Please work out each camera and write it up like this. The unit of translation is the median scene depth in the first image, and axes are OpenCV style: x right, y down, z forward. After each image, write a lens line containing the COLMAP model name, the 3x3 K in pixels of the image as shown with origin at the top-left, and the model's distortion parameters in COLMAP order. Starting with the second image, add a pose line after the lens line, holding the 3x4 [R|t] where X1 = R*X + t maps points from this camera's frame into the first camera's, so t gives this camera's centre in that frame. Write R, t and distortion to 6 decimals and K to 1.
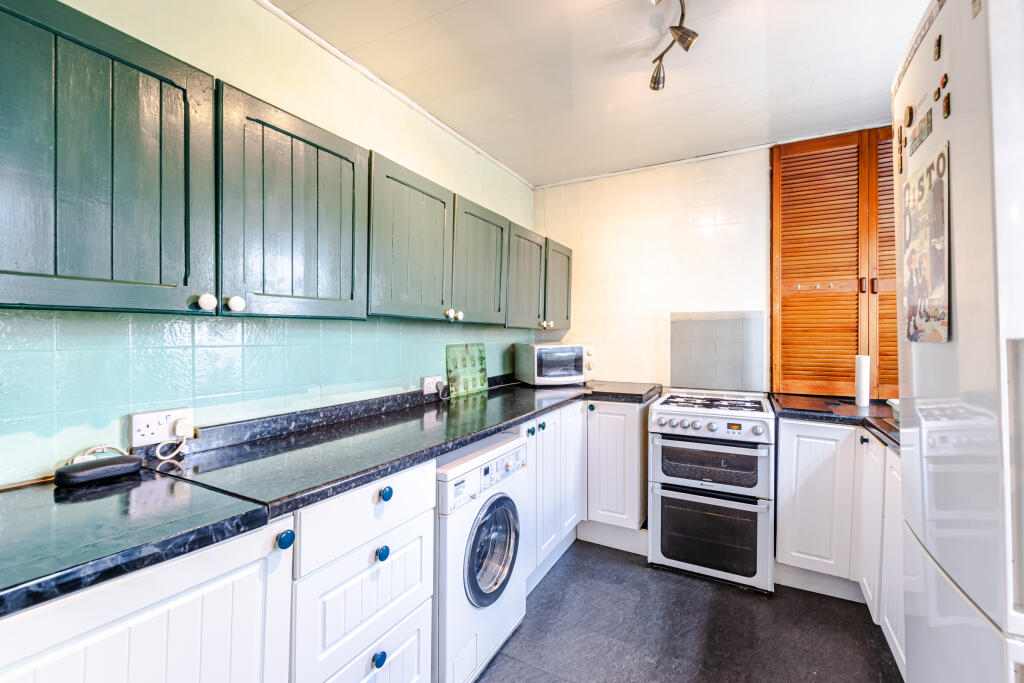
lens RADIAL K [[441.5, 0, 510.5], [0, 441.5, 336.7], [0, 0, 1]] dist [-0.000433, -0.000273]
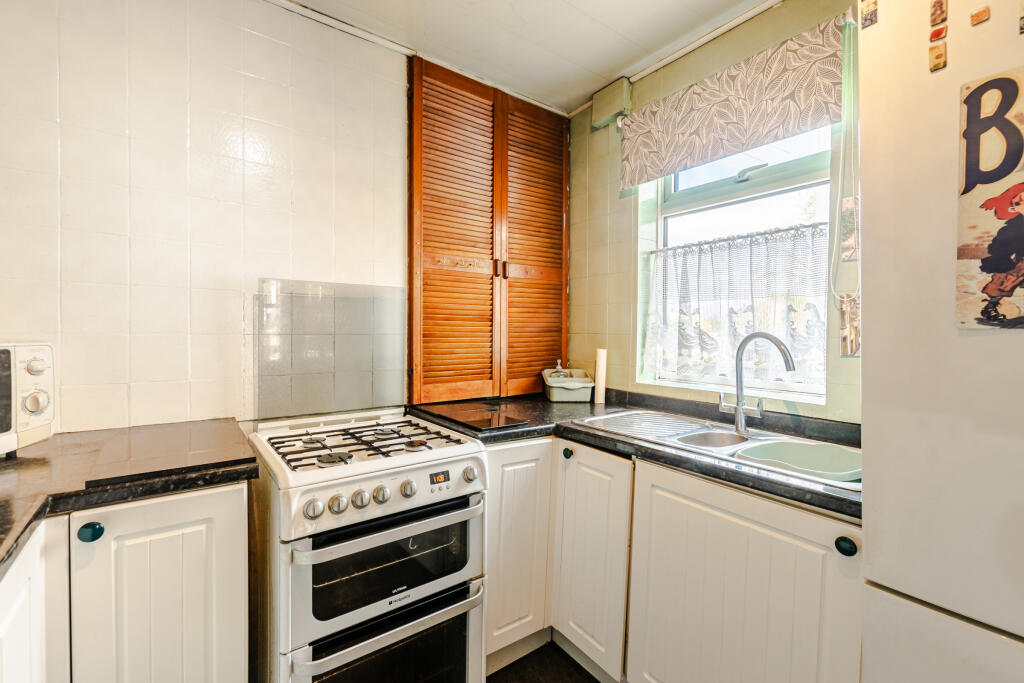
lens RADIAL K [[441.5, 0, 510.5], [0, 441.5, 336.7], [0, 0, 1]] dist [-0.000433, -0.000273]
pose [[0.415612, -0.009094, 0.909497, 0.015677], [-0.003975, 0.999922, 0.011814, 0.009086], [-0.909533, -0.008525, 0.415543, 0.609679]]
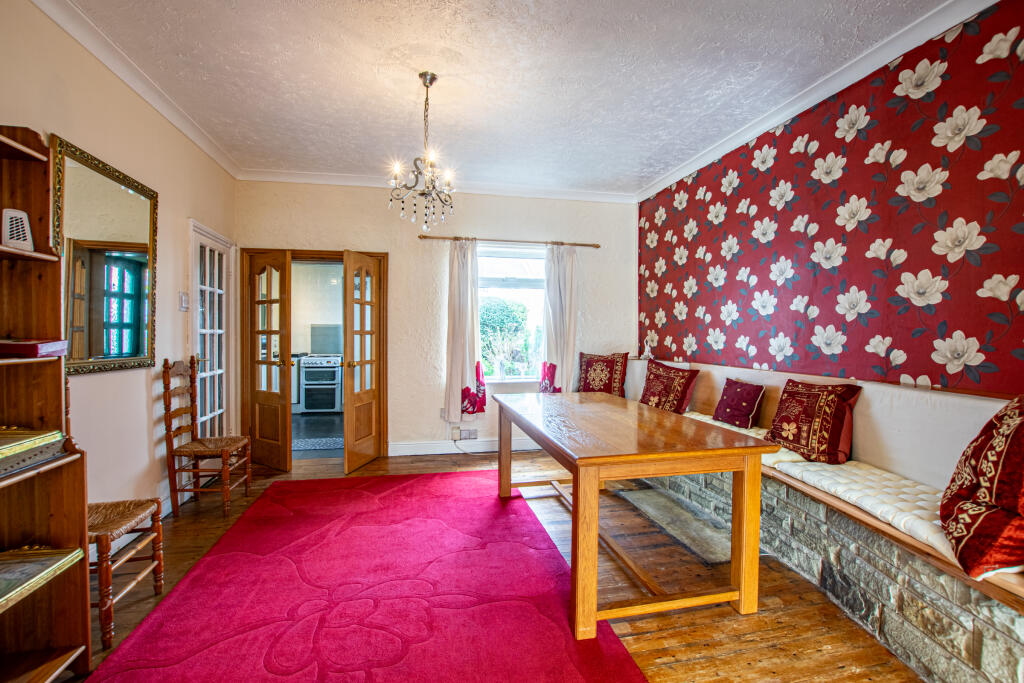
lens RADIAL K [[441.5, 0, 510.5], [0, 441.5, 336.7], [0, 0, 1]] dist [-0.000433, -0.000273]
pose [[0.755418, -0.001132, 0.655242, -0.516098], [-0.004221, 0.999969, 0.006594, -0.001482], [-0.655229, -0.007747, 0.755390, -1.994227]]
